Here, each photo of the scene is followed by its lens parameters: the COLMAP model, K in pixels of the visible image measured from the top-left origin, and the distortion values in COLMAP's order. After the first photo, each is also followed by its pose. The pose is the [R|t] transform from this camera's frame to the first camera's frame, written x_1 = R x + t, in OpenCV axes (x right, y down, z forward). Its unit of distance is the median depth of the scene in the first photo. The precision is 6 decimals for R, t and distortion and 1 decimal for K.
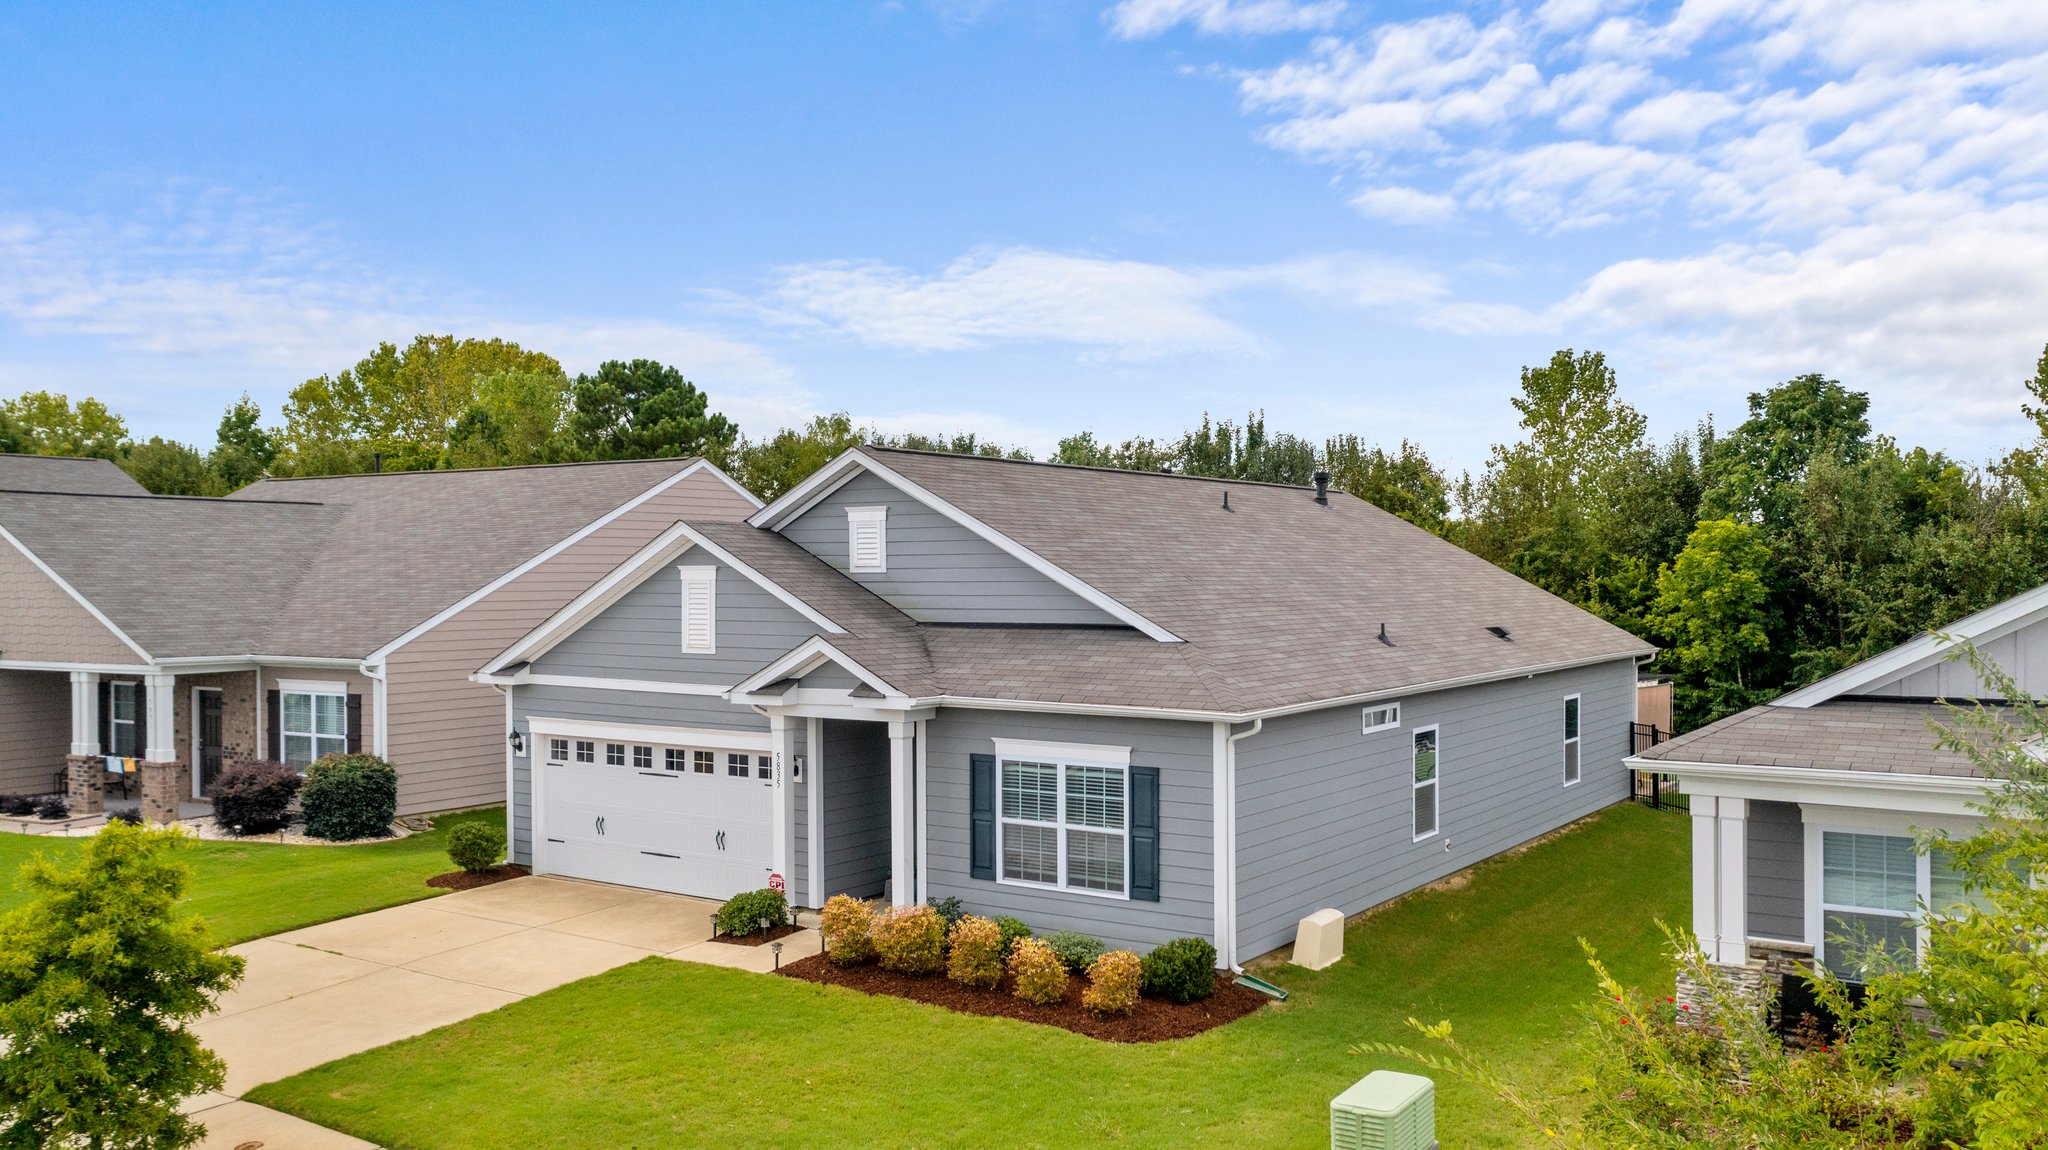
lens RADIAL K [[1641.8, 0, 1022.8], [0, 1641.8, 607.8], [0, 0, 1]] dist [-0.004311, -0.002677]
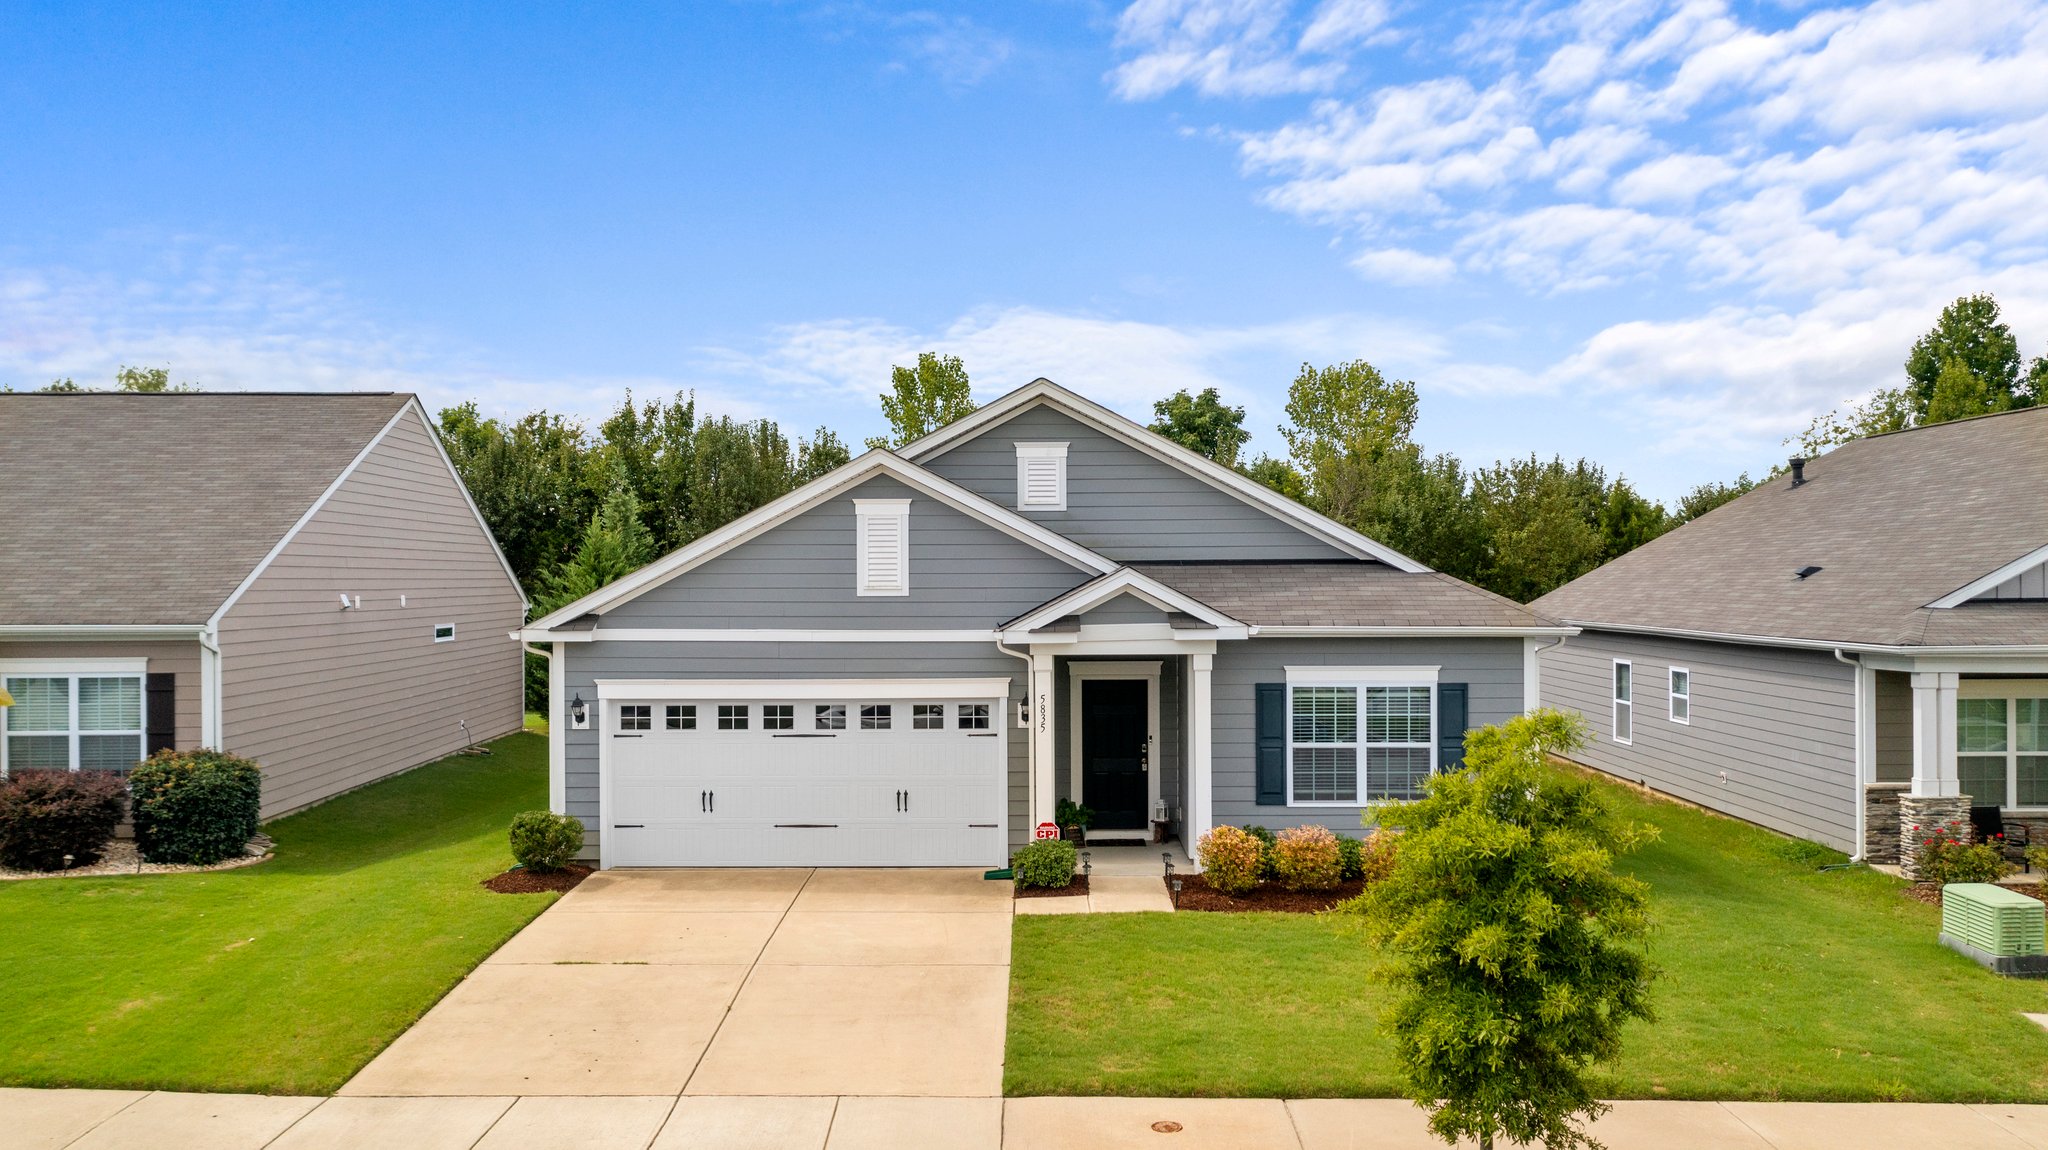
lens RADIAL K [[1627.2, 0, 1024.0], [0, 1627.2, 575.0], [0, 0, 1]] dist [-0.002984, -0.004437]
pose [[0.829520, 0.001096, 0.558476, -0.720973], [0.012217, 0.999723, -0.020108, 0.040033], [-0.558344, 0.023503, 0.829277, 0.238706]]
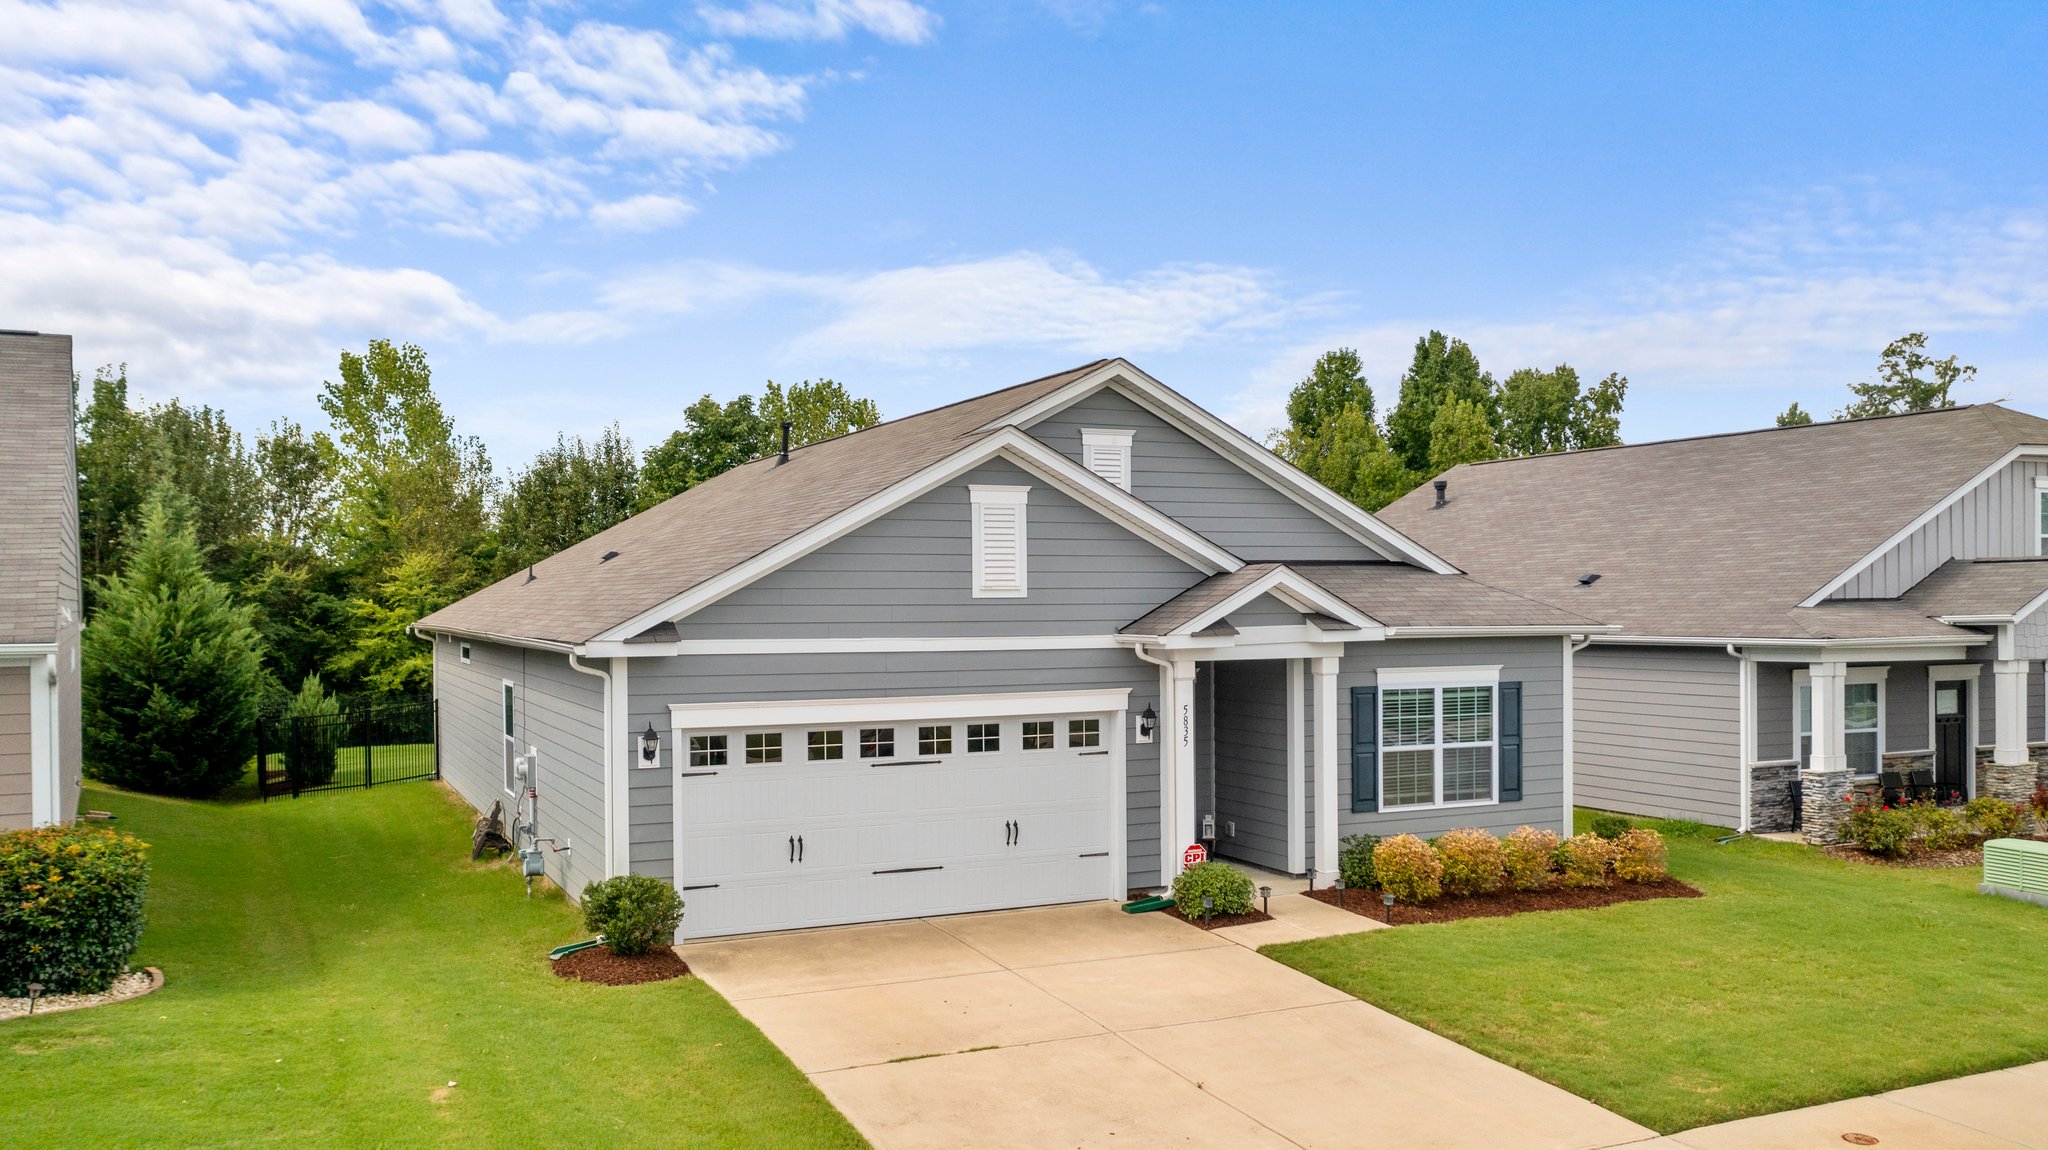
lens RADIAL K [[1641.8, 0, 1022.8], [0, 1641.8, 607.8], [0, 0, 1]] dist [-0.004311, -0.002677]
pose [[0.501029, -0.004280, 0.865420, -0.989209], [0.023363, 0.999690, -0.008582, 0.045090], [-0.865115, 0.024519, 0.500974, 0.677762]]
